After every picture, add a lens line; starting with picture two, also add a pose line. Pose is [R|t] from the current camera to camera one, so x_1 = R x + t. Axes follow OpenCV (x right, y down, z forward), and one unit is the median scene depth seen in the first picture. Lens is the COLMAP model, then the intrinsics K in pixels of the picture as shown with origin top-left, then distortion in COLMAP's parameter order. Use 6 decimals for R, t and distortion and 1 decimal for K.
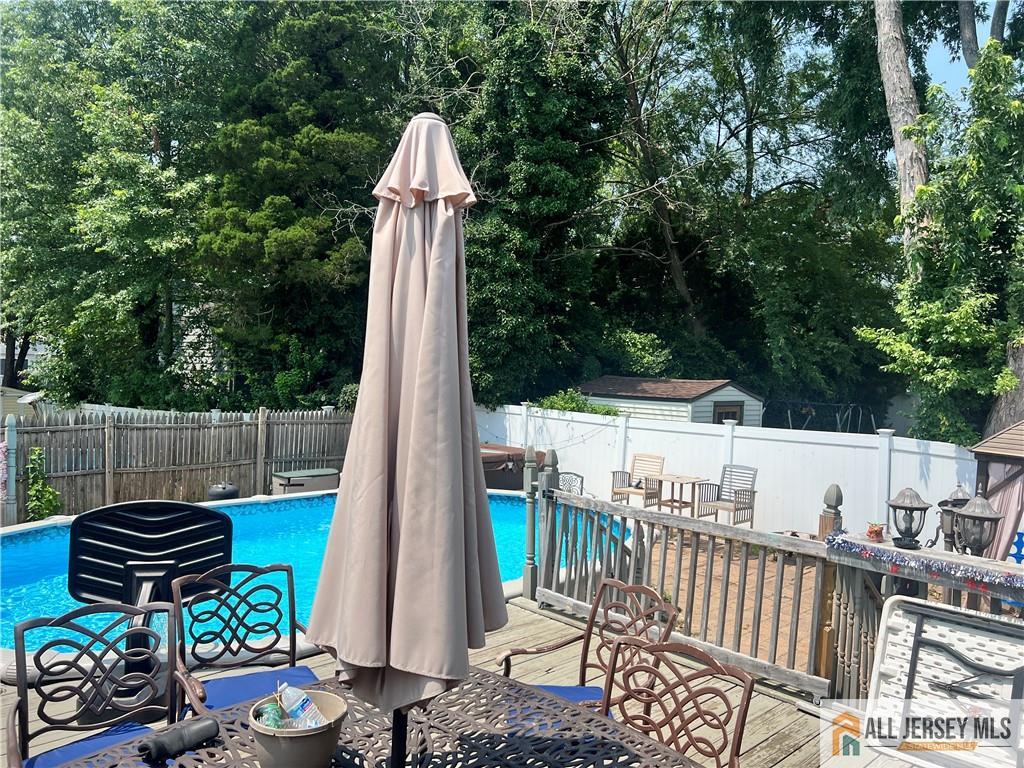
lens RADIAL K [[769.4, 0, 510.7], [0, 769.4, 389.3], [0, 0, 1]] dist [0.067900, -0.068798]
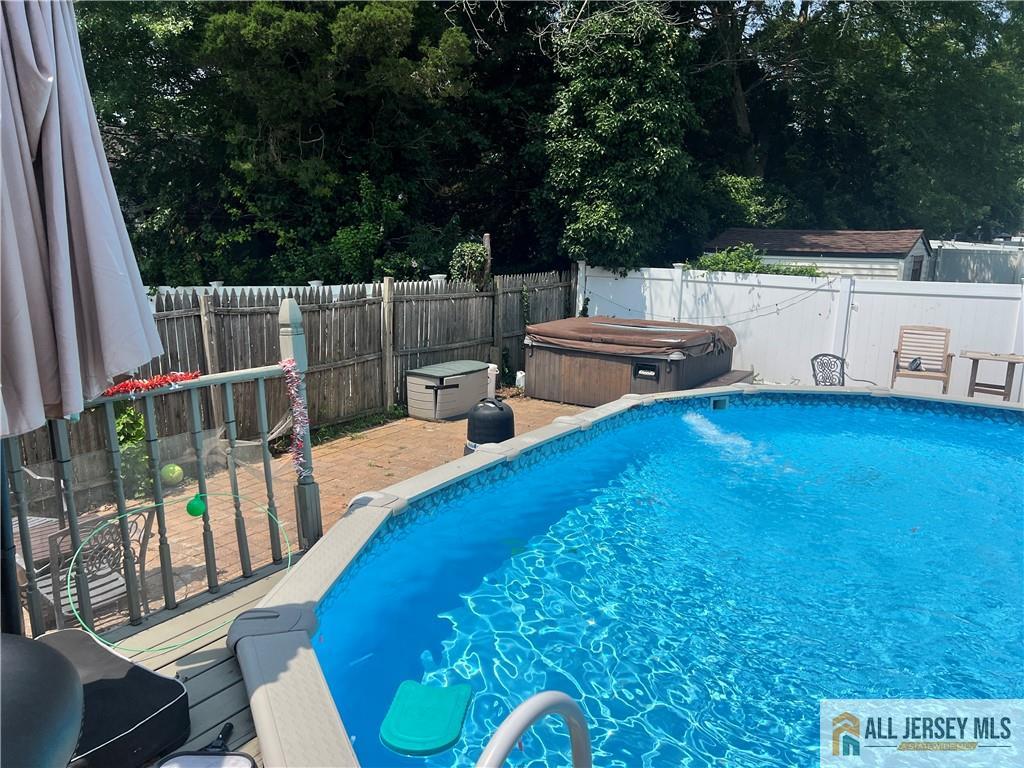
lens RADIAL K [[769.4, 0, 504.8], [0, 769.4, 382.6], [0, 0, 1]] dist [0.067900, -0.068798]
pose [[0.978166, -0.050732, 0.201538, -0.318631], [0.017222, 0.986199, 0.164665, 0.004301], [-0.207110, -0.157599, 0.965540, 0.269350]]
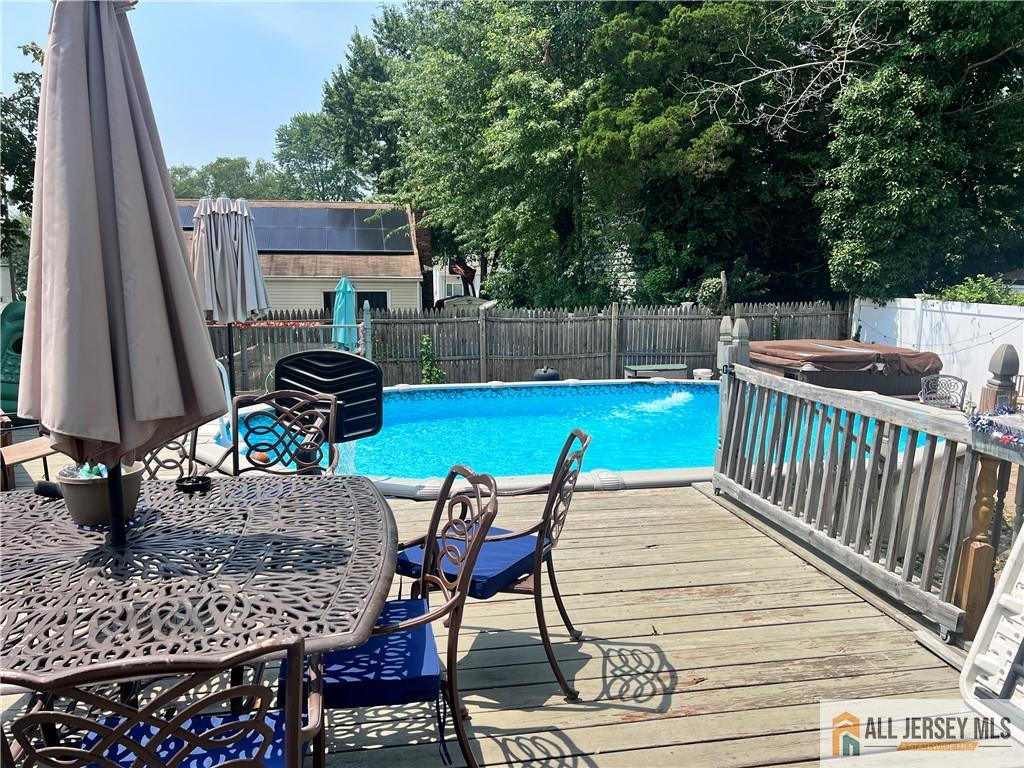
lens RADIAL K [[769.4, 0, 505.6], [0, 769.4, 388.2], [0, 0, 1]] dist [0.067900, -0.068798]
pose [[0.828589, 0.046904, -0.557889, 0.123374], [0.014943, 0.994277, 0.105787, 0.022885], [0.559658, -0.095990, 0.823146, 0.050358]]
